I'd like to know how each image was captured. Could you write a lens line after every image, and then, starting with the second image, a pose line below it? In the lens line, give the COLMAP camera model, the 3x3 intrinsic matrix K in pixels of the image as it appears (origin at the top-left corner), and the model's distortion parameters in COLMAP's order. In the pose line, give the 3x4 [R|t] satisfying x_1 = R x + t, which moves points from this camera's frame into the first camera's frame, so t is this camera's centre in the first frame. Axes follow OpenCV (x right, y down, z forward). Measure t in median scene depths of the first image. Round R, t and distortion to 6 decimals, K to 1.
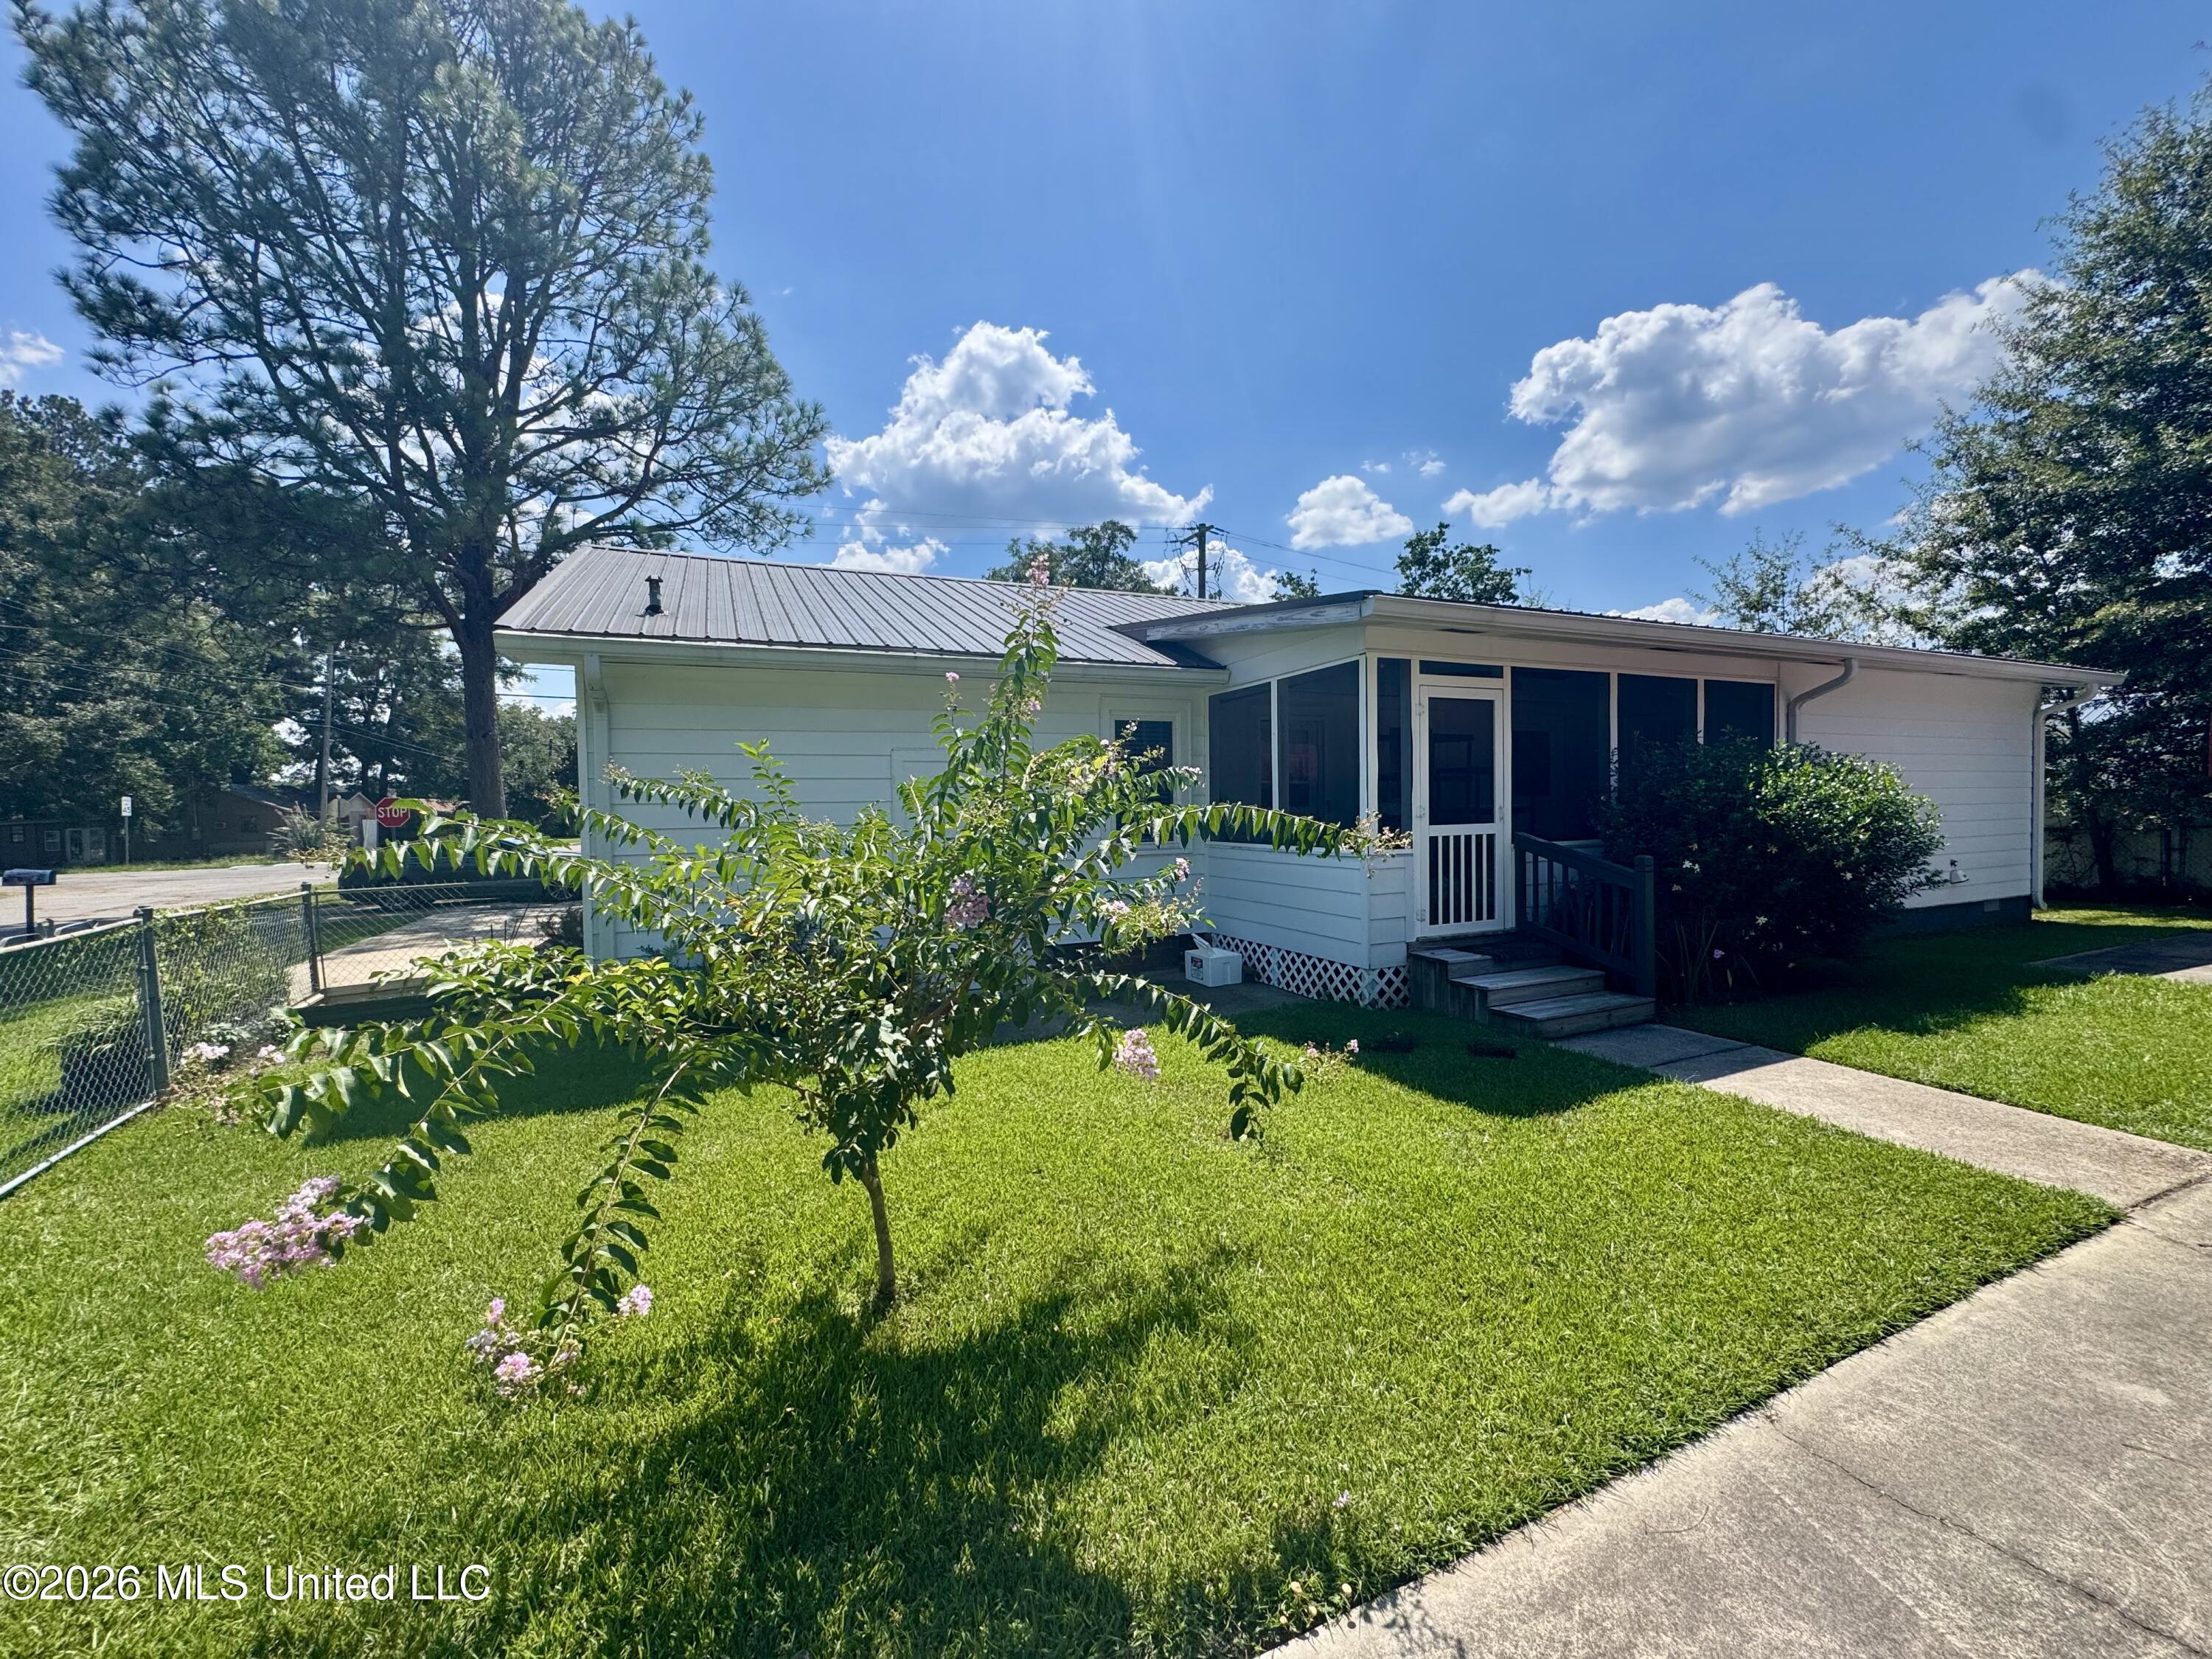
lens RADIAL K [[876.6, 0, 1107.4], [0, 876.6, 827.2], [0, 0, 1]] dist [-0.000596, -0.000498]
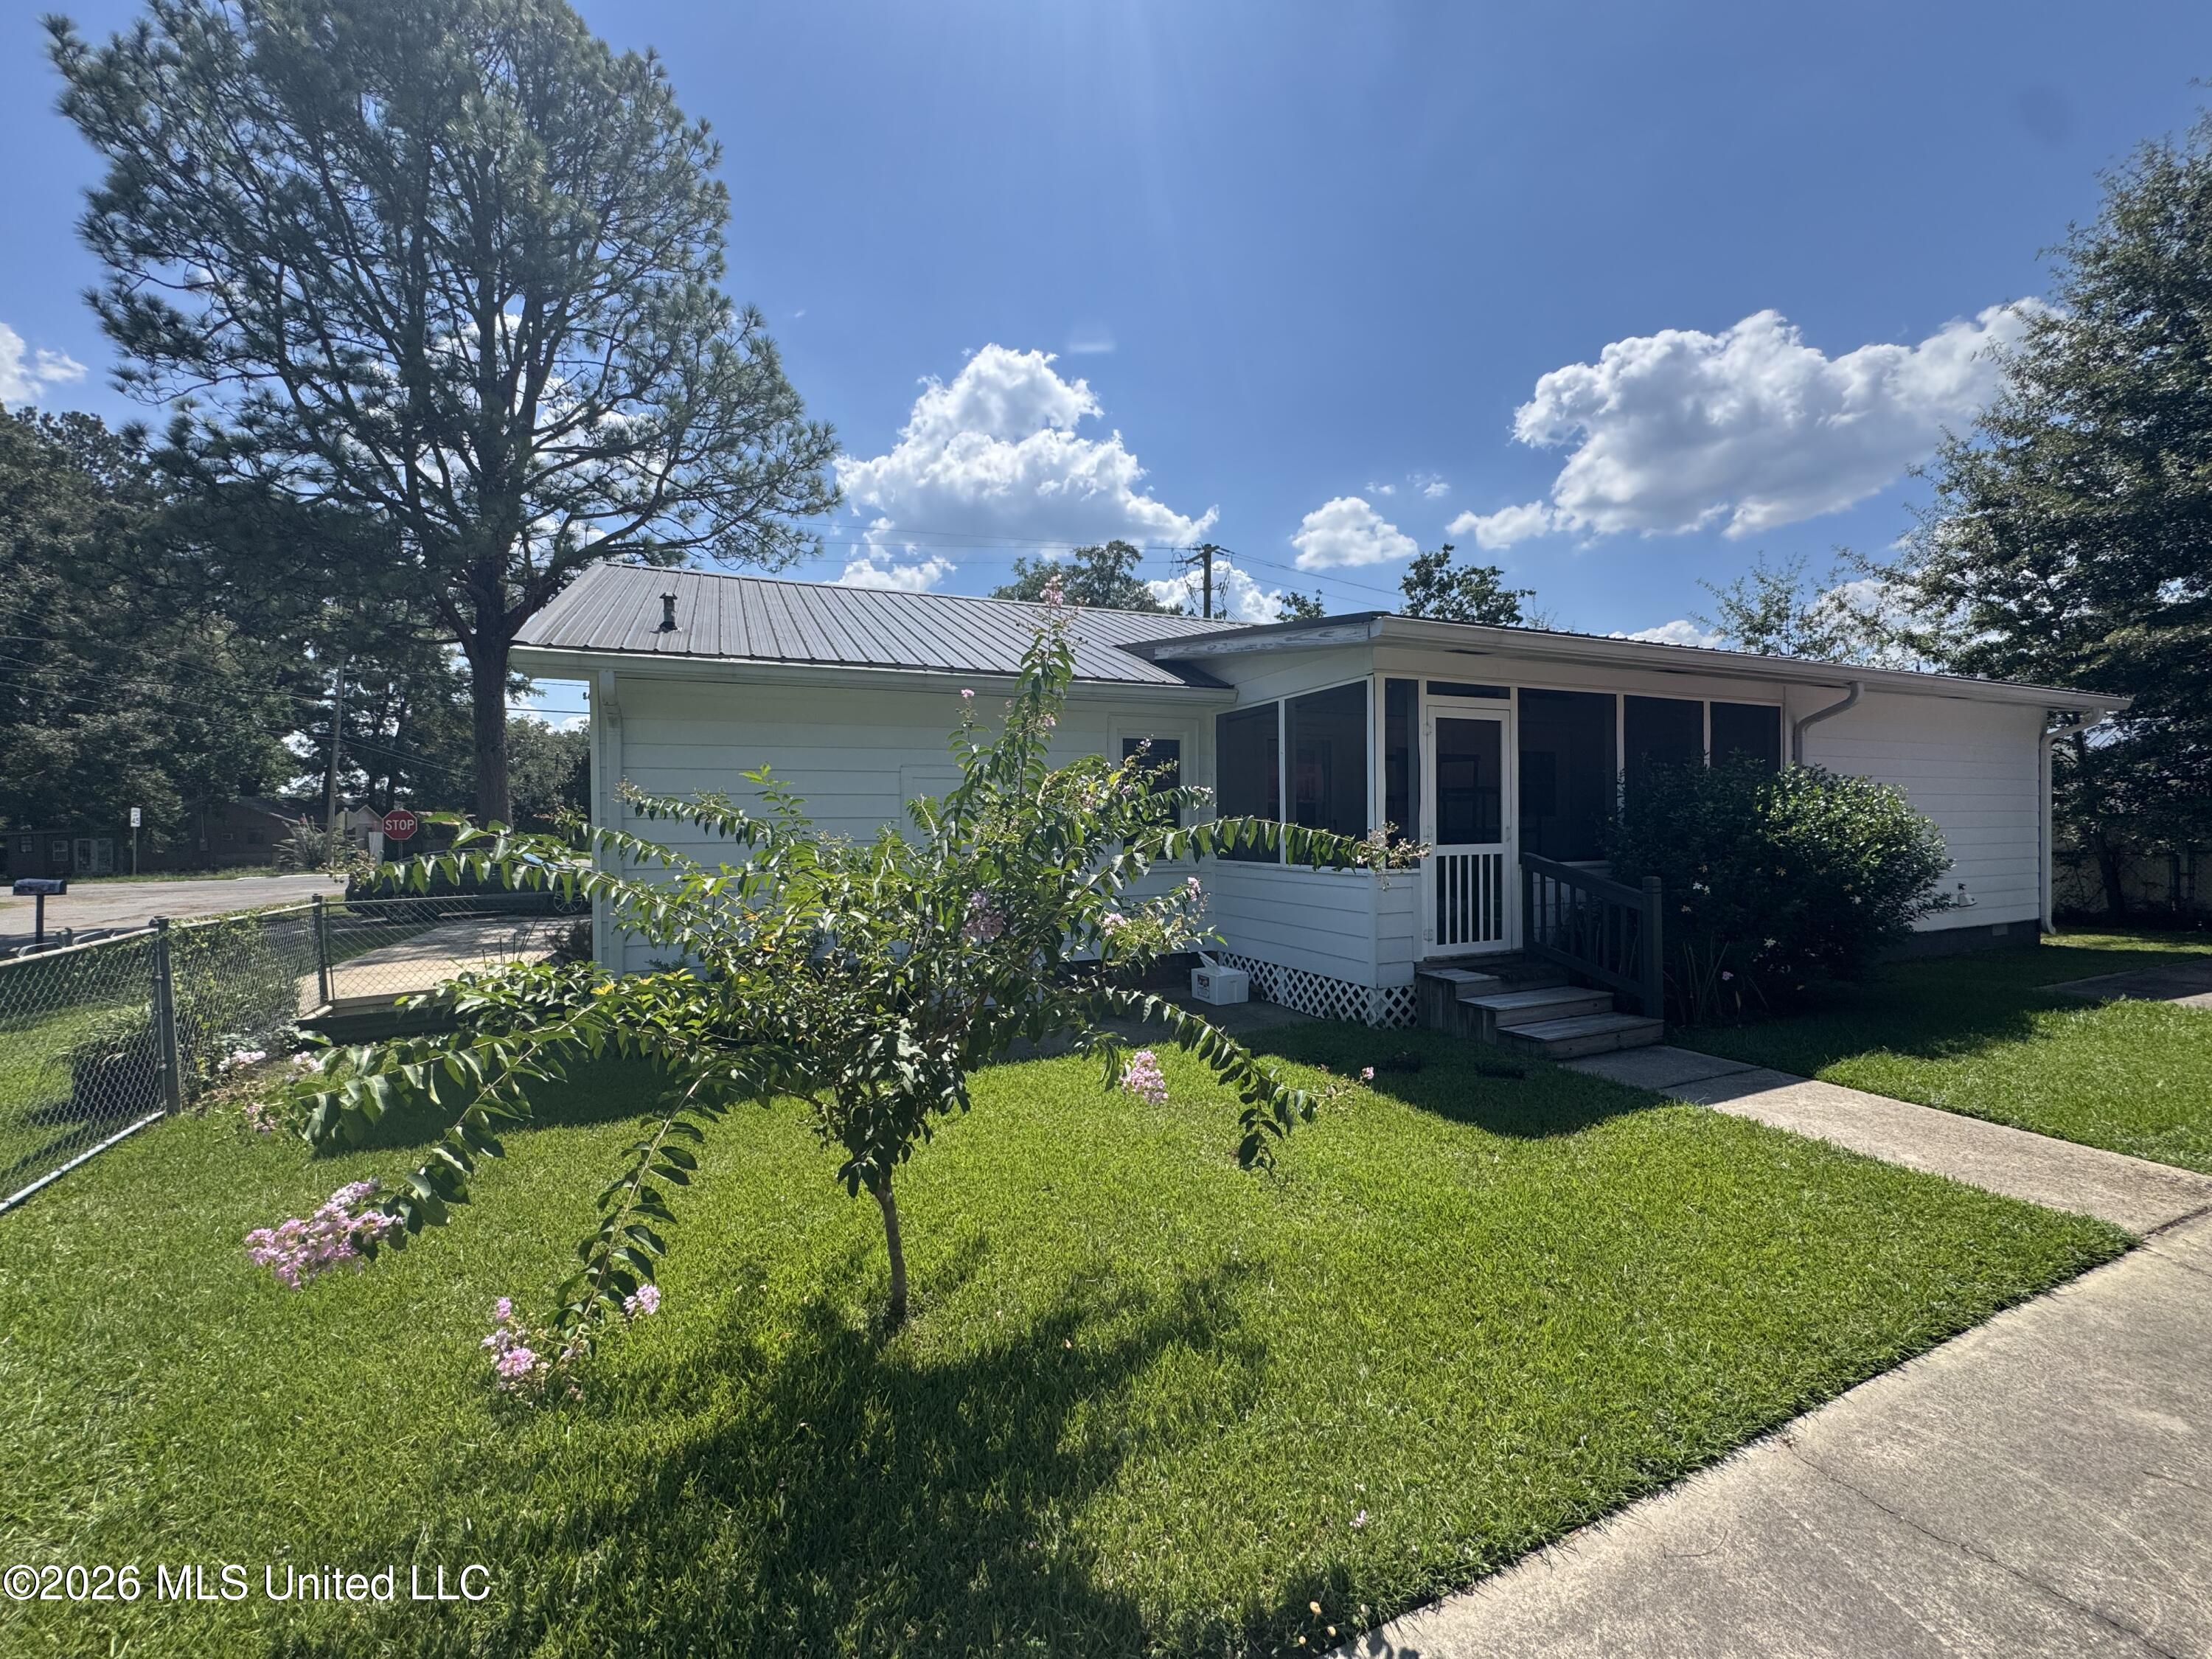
lens RADIAL K [[876.6, 0, 1107.1], [0, 876.6, 827.3], [0, 0, 1]] dist [-0.000596, -0.000498]
pose [[0.999968, 0.006855, -0.004101, -0.005410], [-0.006937, 0.999774, -0.020101, 0.000406], [0.003962, 0.020129, 0.999790, -0.003808]]
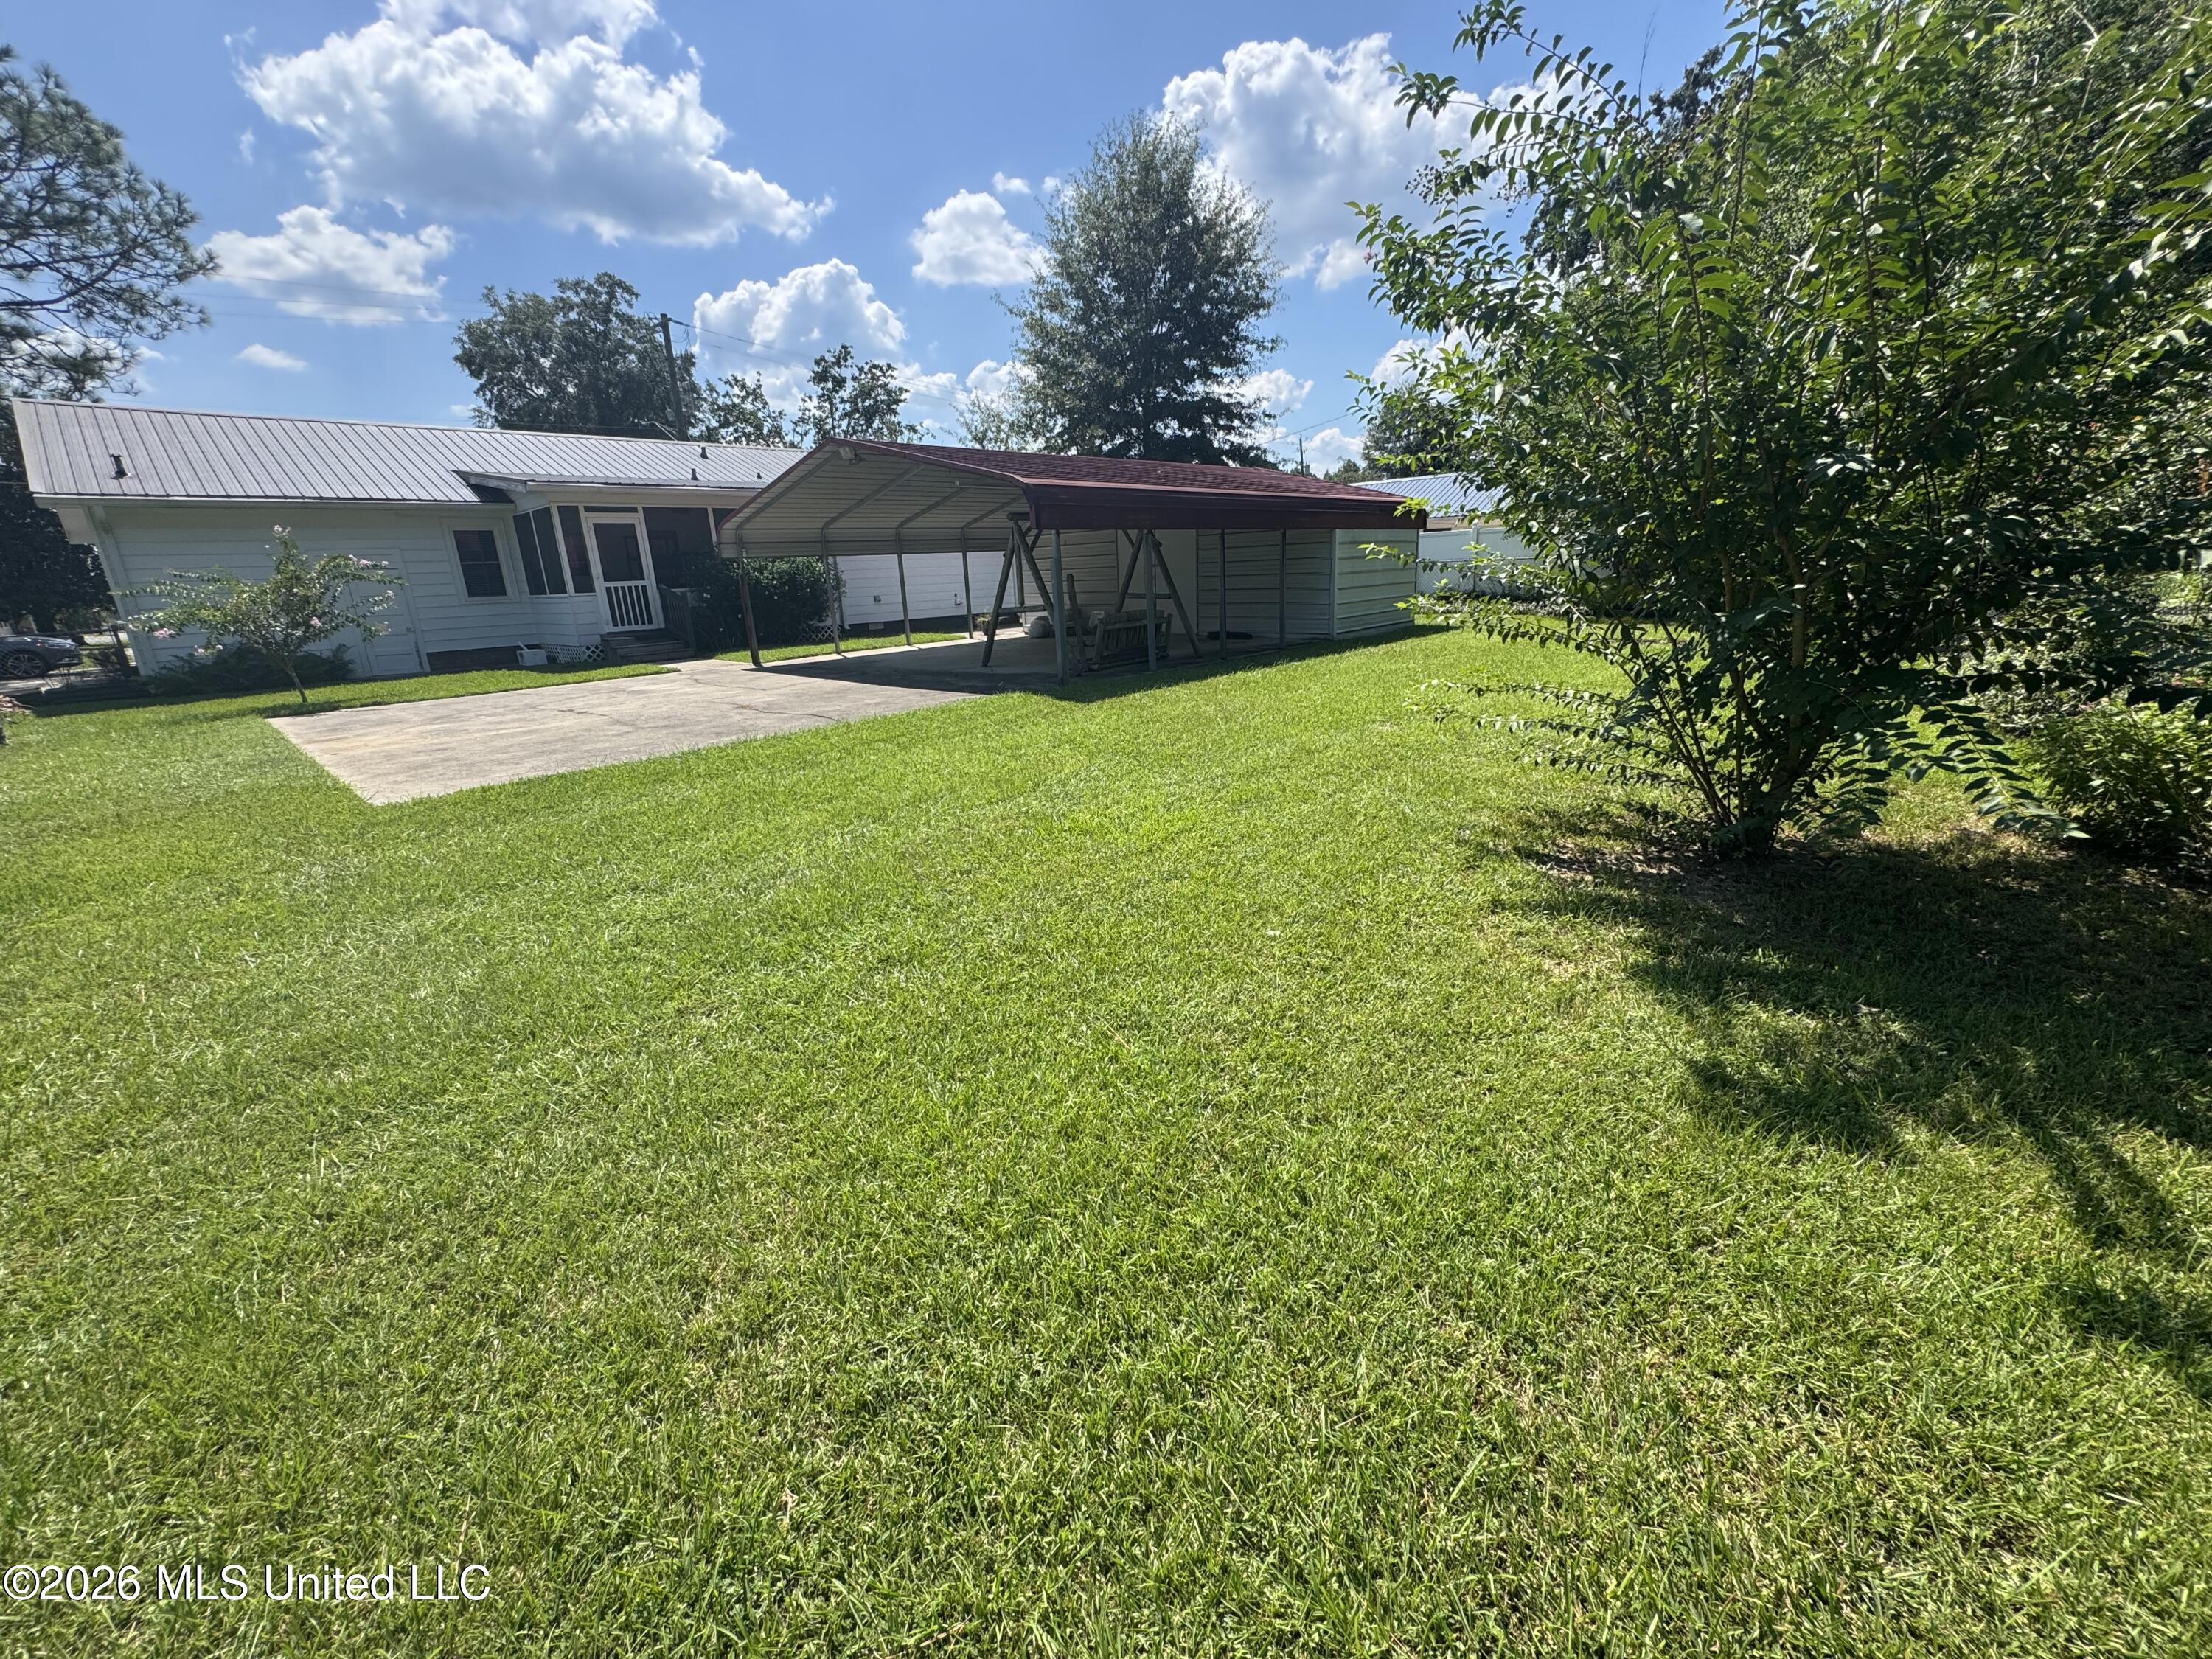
lens RADIAL K [[876.6, 0, 1104.6], [0, 876.6, 822.9], [0, 0, 1]] dist [-0.000596, -0.000498]
pose [[0.920241, -0.130356, 0.369003, 0.632333], [0.036210, 0.967211, 0.251381, 0.076875], [-0.389673, -0.217970, 0.894787, -1.666302]]
